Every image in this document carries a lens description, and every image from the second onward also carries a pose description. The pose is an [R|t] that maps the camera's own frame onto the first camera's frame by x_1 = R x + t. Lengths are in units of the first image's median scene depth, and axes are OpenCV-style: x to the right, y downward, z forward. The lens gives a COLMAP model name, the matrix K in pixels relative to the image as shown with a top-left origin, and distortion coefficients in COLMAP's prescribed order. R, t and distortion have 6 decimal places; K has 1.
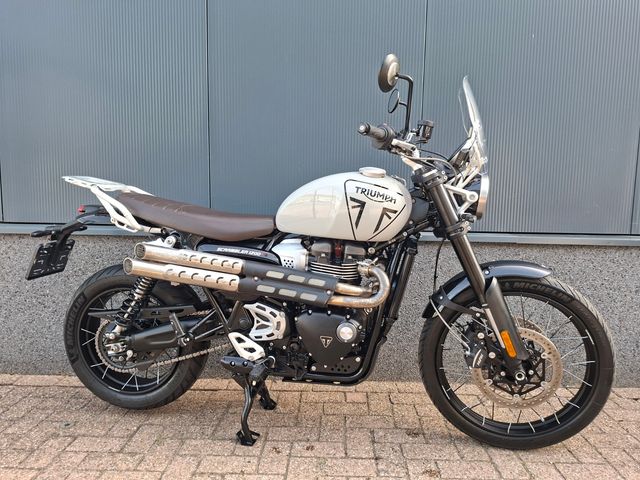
lens RADIAL K [[448.9, 0, 328.2], [0, 448.9, 239.9], [0, 0, 1]] dist [0.064633, -0.066683]
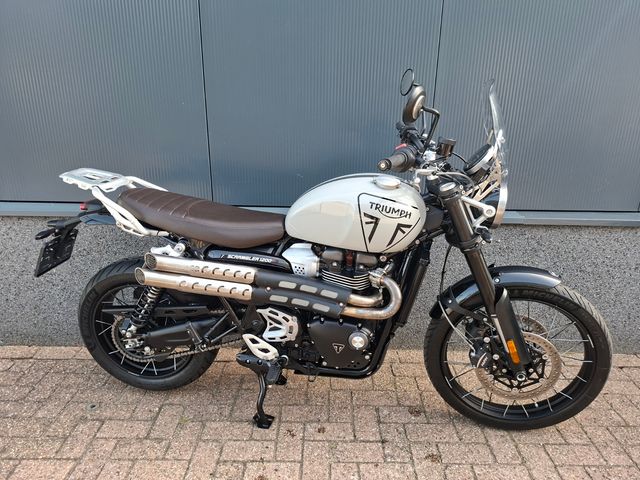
lens RADIAL K [[448.4, 0, 322.7], [0, 448.4, 237.5], [0, 0, 1]] dist [0.073938, -0.085487]
pose [[0.999911, -0.005447, 0.012154, -0.049282], [0.002729, 0.976979, 0.213316, -0.233532], [-0.013036, -0.213264, 0.976908, 0.037214]]
